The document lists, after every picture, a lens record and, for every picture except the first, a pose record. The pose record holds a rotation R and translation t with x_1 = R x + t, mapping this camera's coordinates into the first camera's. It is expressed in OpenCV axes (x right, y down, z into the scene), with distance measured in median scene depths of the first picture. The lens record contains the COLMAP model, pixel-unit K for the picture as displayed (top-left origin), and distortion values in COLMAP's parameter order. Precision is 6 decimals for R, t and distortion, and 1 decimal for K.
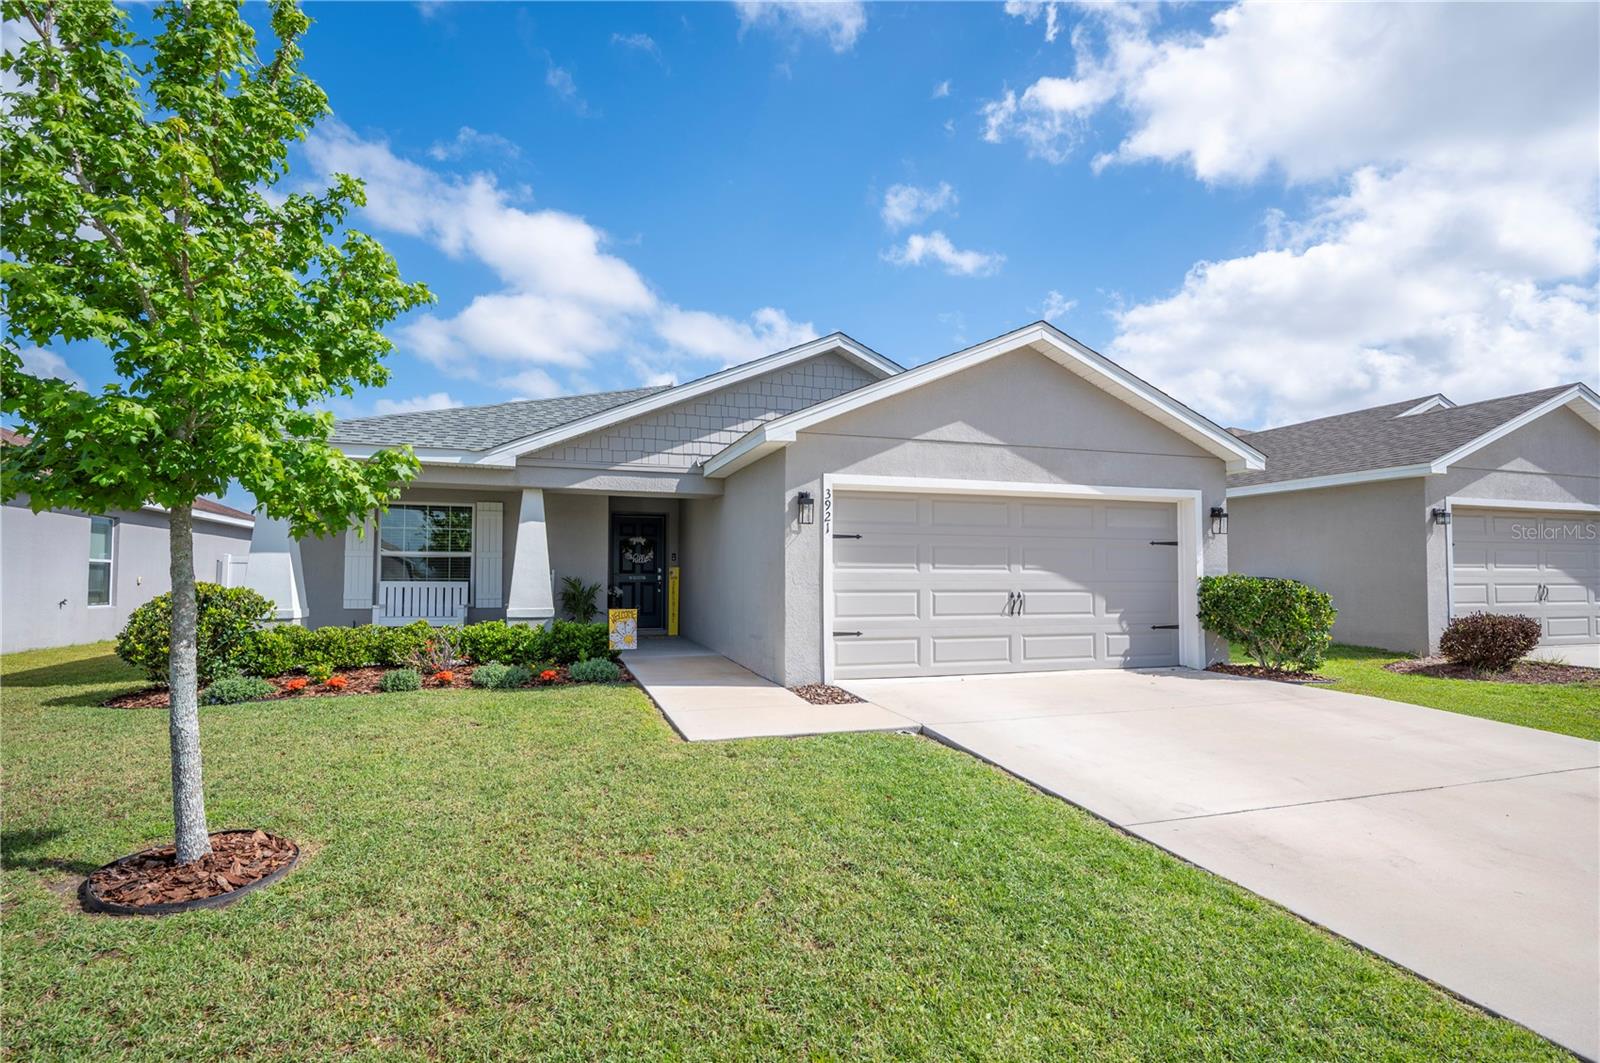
lens RADIAL K [[769.5, 0, 796.9], [0, 769.5, 554.5], [0, 0, 1]] dist [-0.002421, -0.000419]
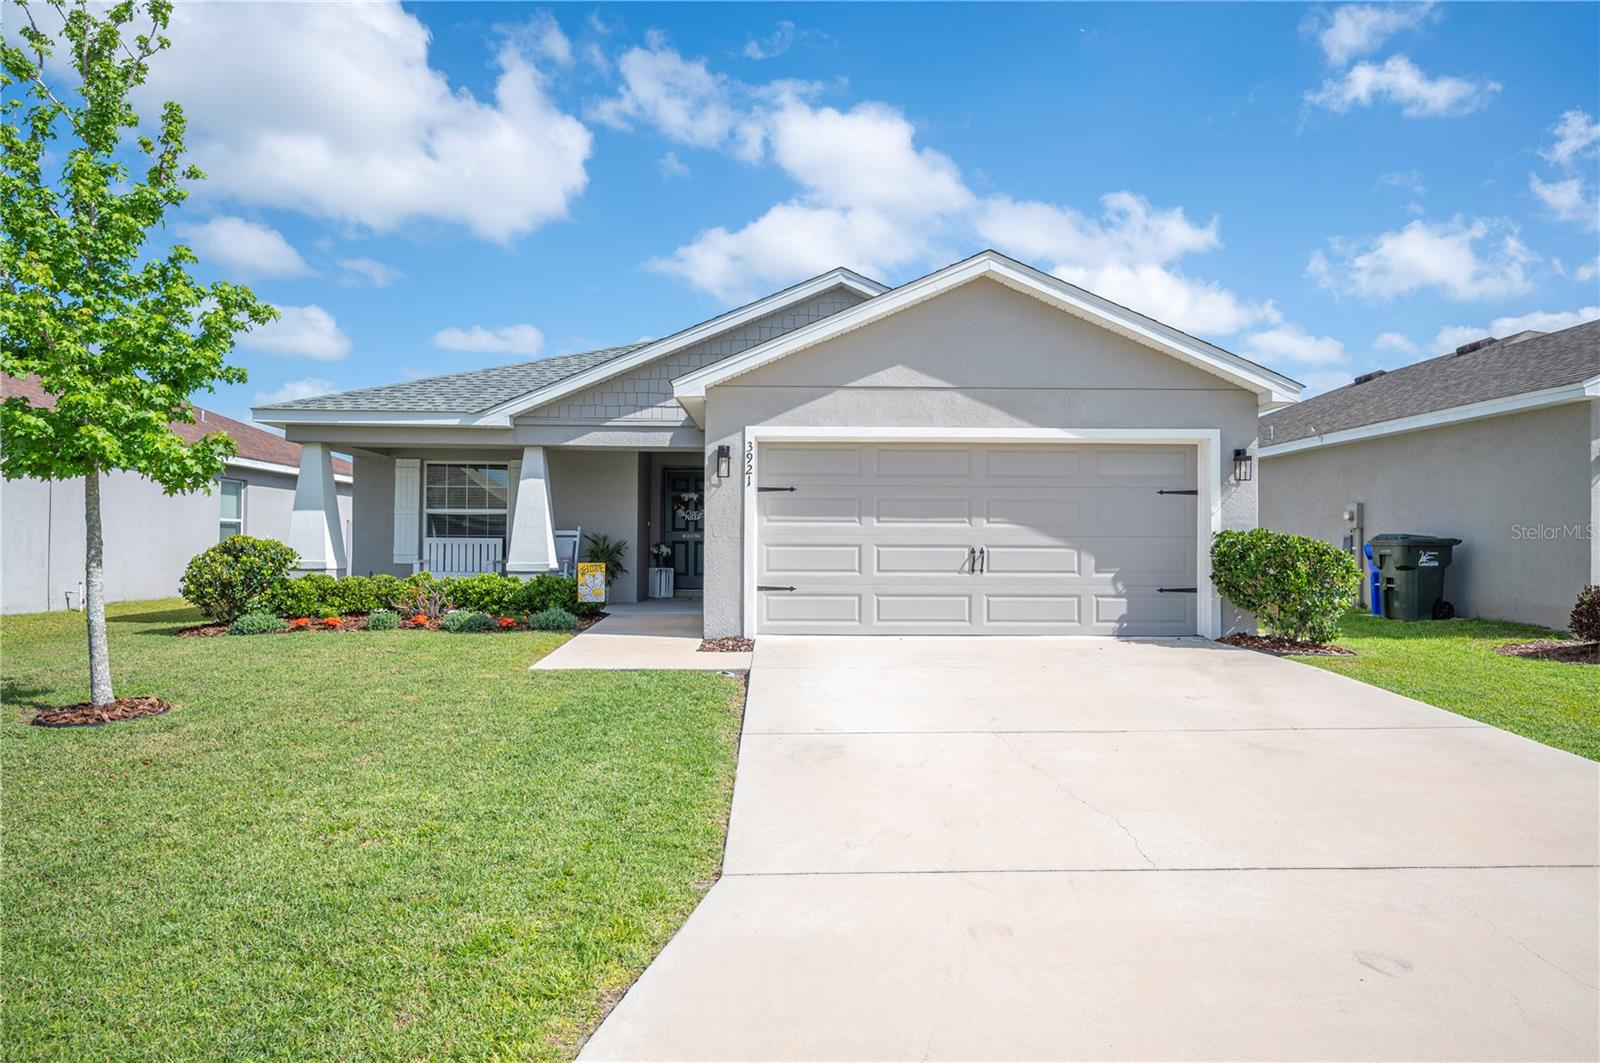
lens RADIAL K [[994.9, 0, 819.3], [0, 994.9, 535.5], [0, 0, 1]] dist [-0.003745, 0.001206]
pose [[0.960633, 0.000045, -0.277821, 0.427145], [0.005851, 0.999775, 0.020391, 0.008995], [0.277760, -0.021214, 0.960416, -0.186832]]
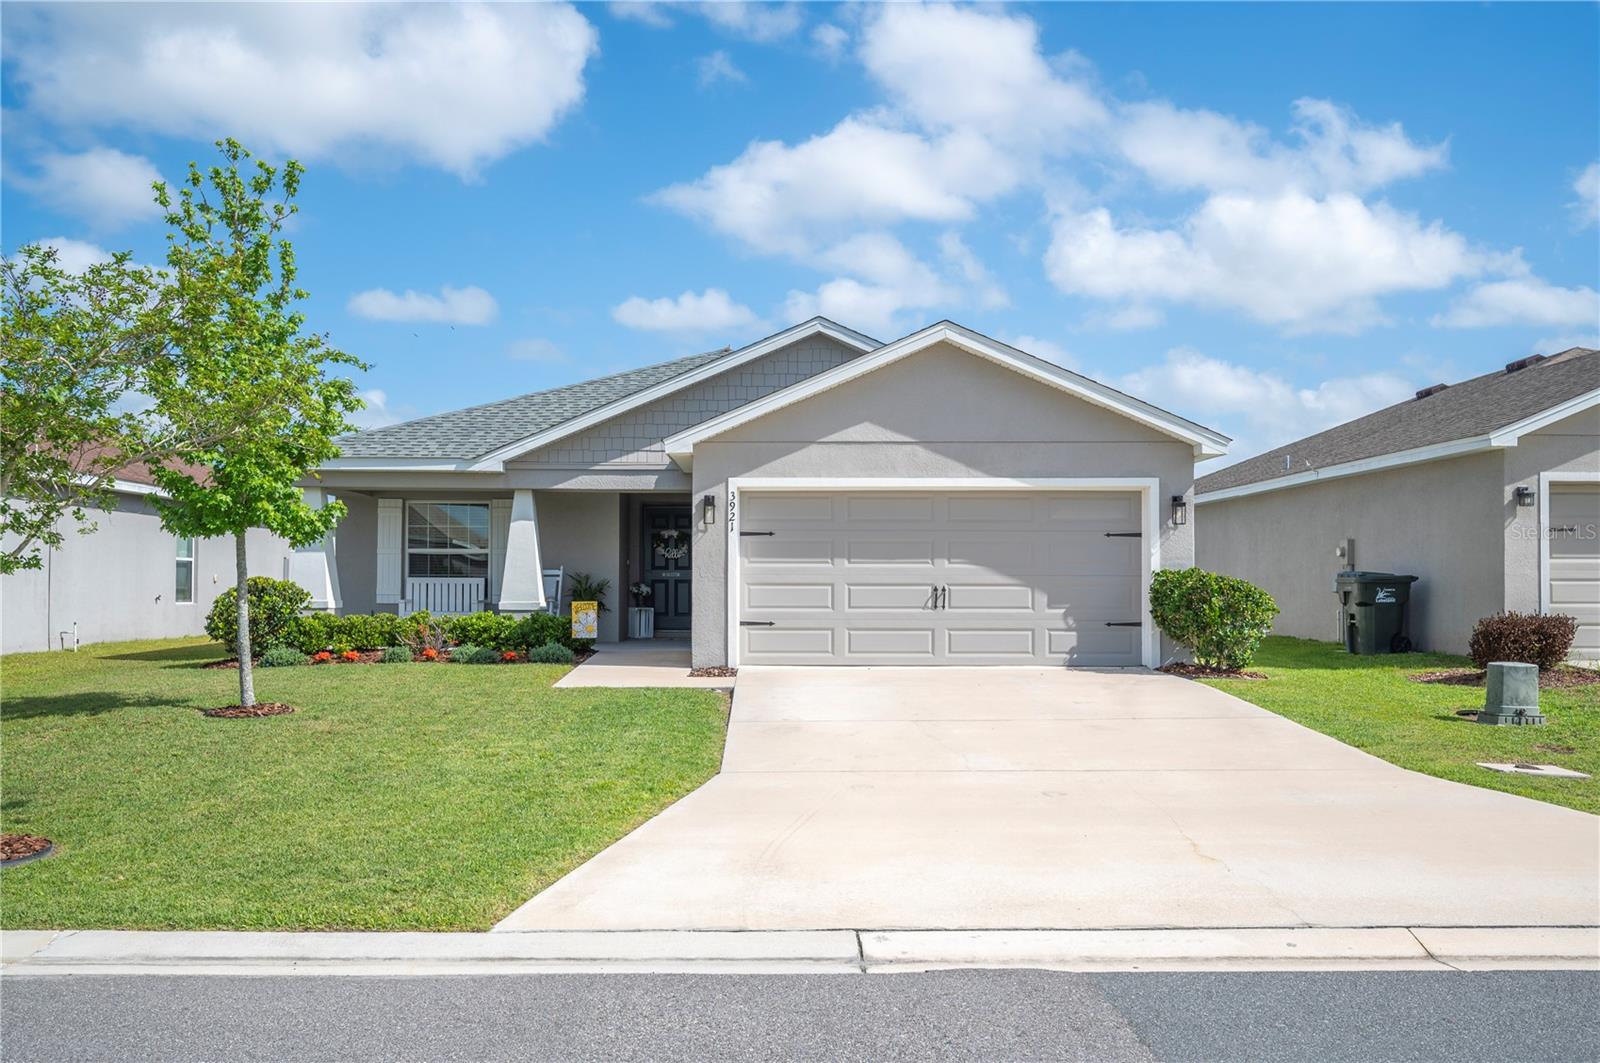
lens RADIAL K [[1374.9, 0, 792.1], [0, 1374.9, 561.5], [0, 0, 1]] dist [-0.004283, -0.002642]
pose [[0.953746, -0.004908, -0.300575, 0.633556], [0.009740, 0.999846, 0.014581, -0.011252], [0.300457, -0.016834, 0.953647, -0.764447]]
